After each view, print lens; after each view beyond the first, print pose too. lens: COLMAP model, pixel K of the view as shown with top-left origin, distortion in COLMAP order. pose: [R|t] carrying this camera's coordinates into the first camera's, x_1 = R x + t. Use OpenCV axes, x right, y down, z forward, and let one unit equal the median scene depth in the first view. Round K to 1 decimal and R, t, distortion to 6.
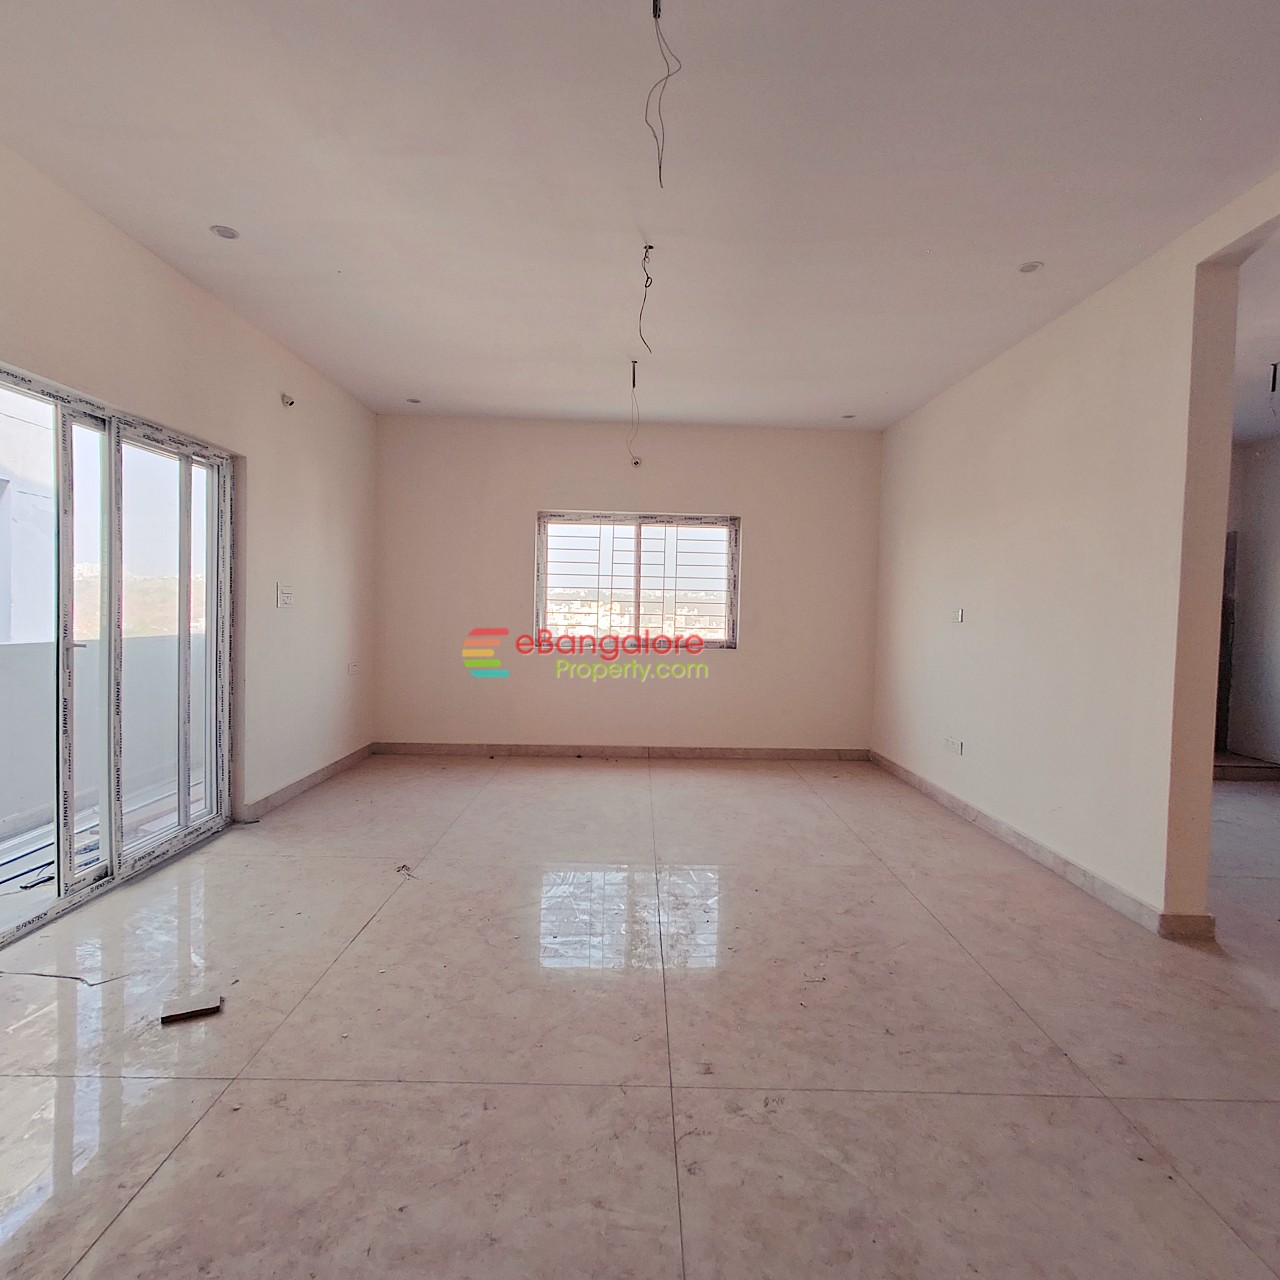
lens RADIAL K [[747.9, 0, 639.5], [0, 747.9, 636.0], [0, 0, 1]] dist [-0.001749, 0.004520]
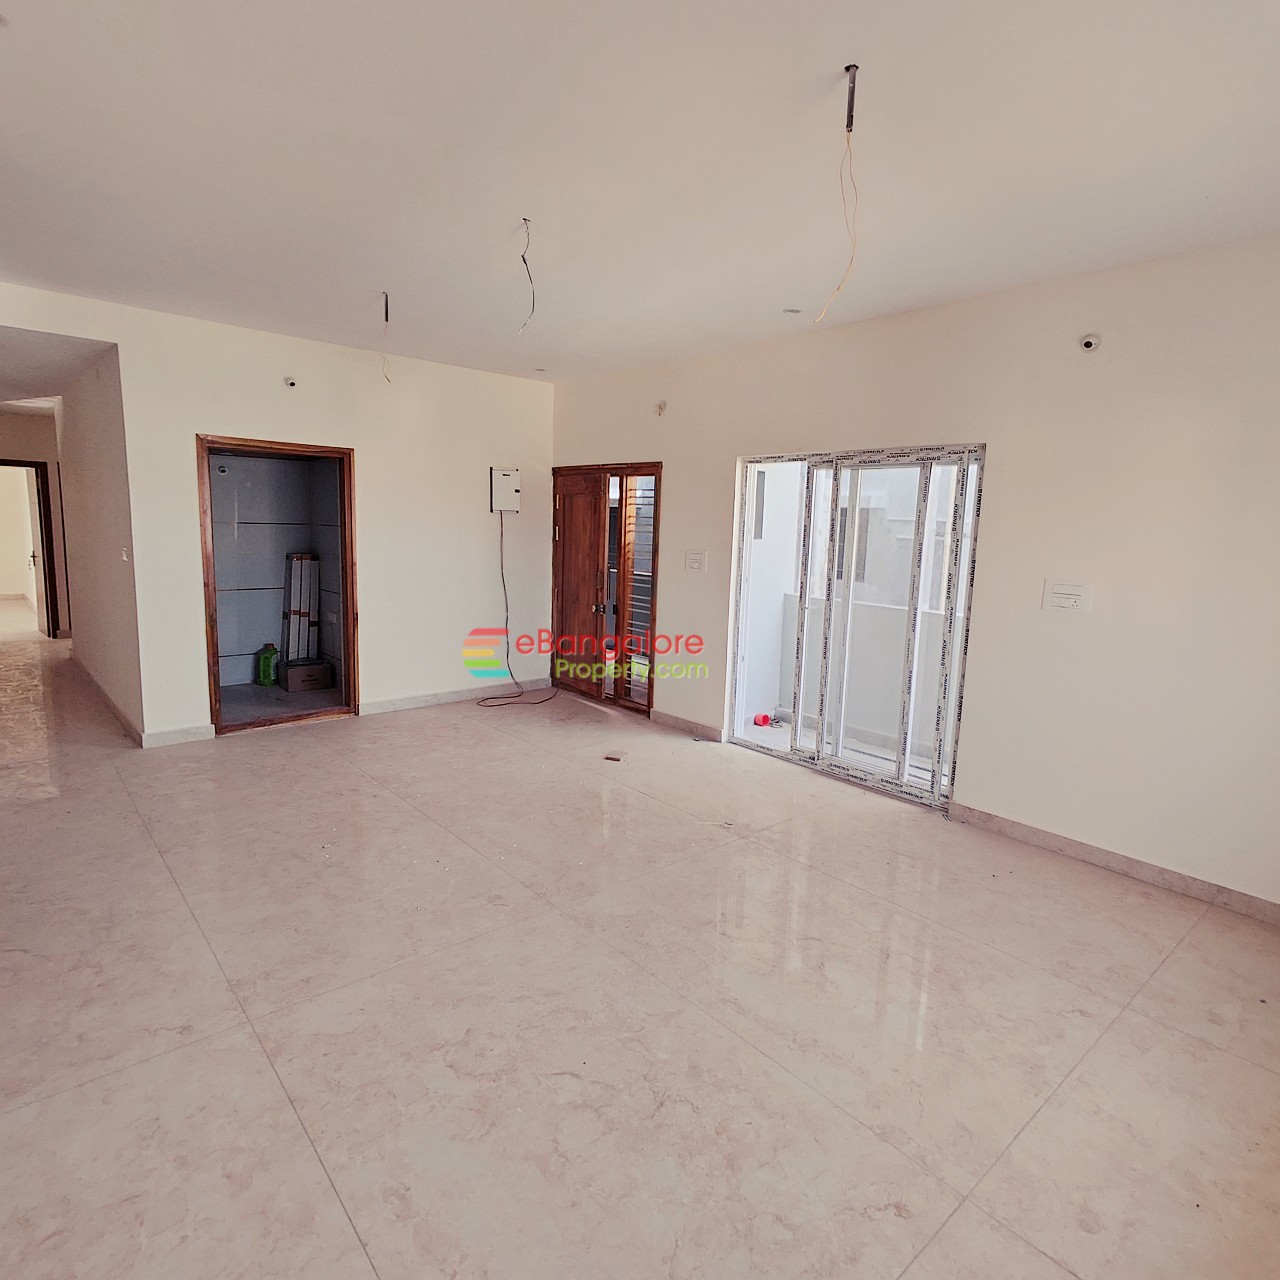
lens RADIAL K [[747.9, 0, 641.4], [0, 747.9, 622.0], [0, 0, 1]] dist [-0.001749, 0.004520]
pose [[-0.755182, 0.039476, -0.654326, 0.434654], [-0.074449, 0.986561, 0.145445, -0.123235], [0.651274, 0.158551, -0.742094, 1.471971]]
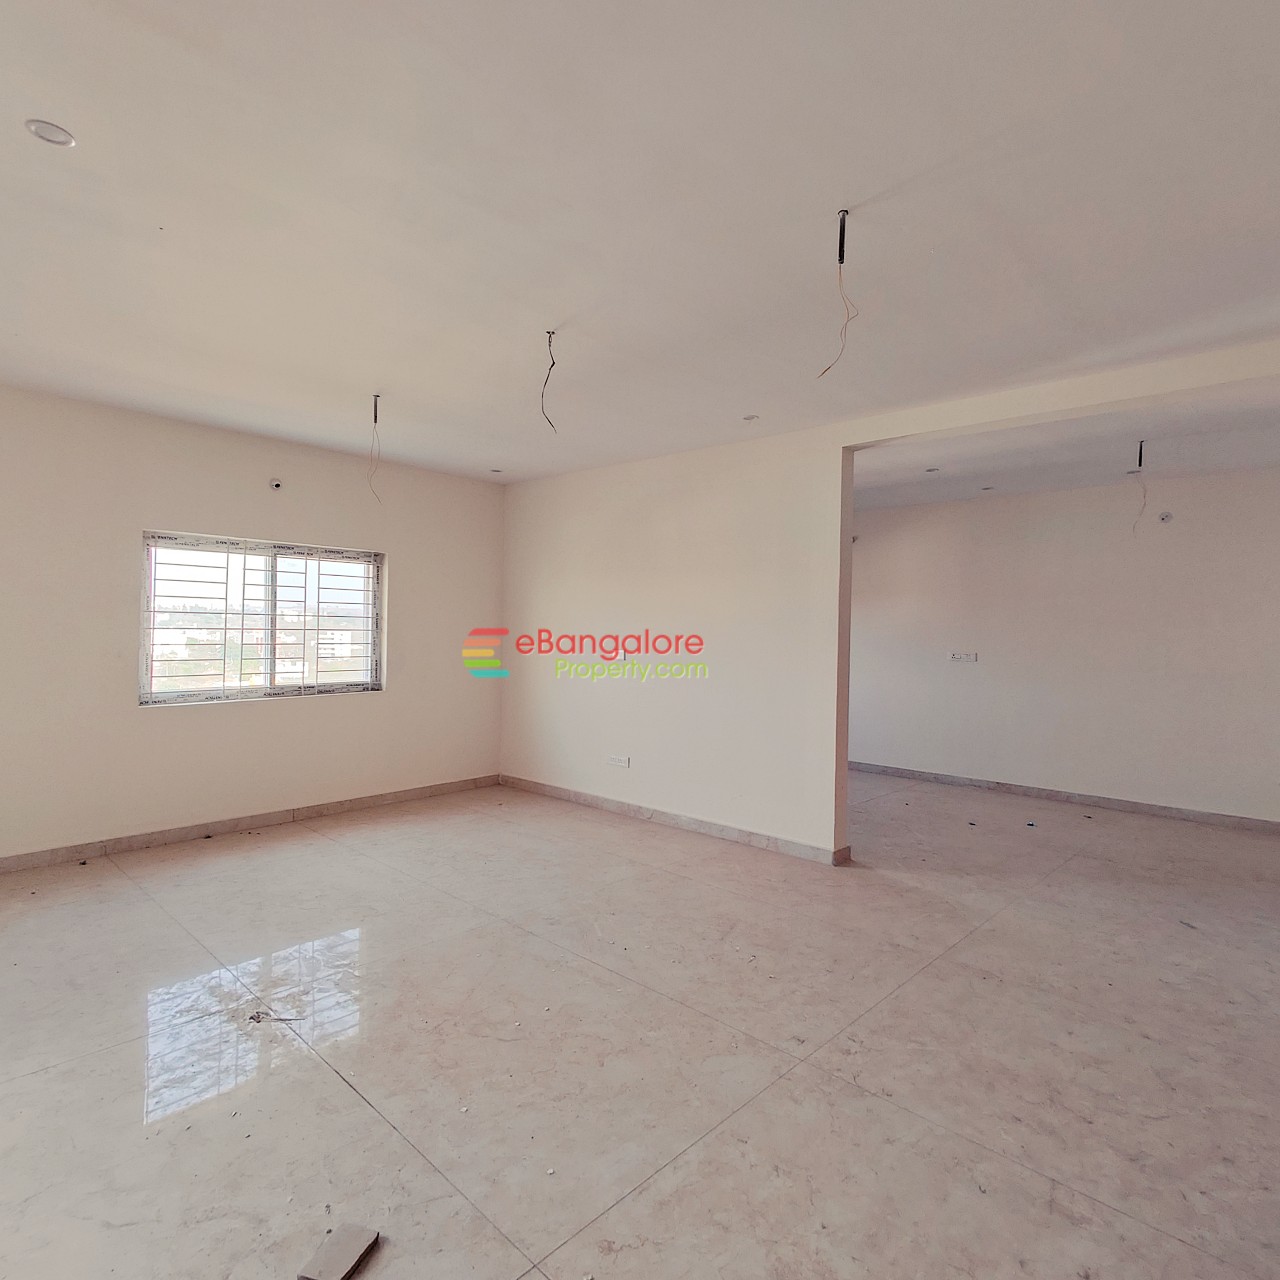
lens RADIAL K [[747.9, 0, 643.1], [0, 747.9, 630.9], [0, 0, 1]] dist [-0.001749, 0.004520]
pose [[0.690392, -0.011668, 0.723342, -0.519537], [0.026267, 0.999615, -0.008946, -0.065187], [-0.722959, 0.025176, 0.690432, 0.140089]]
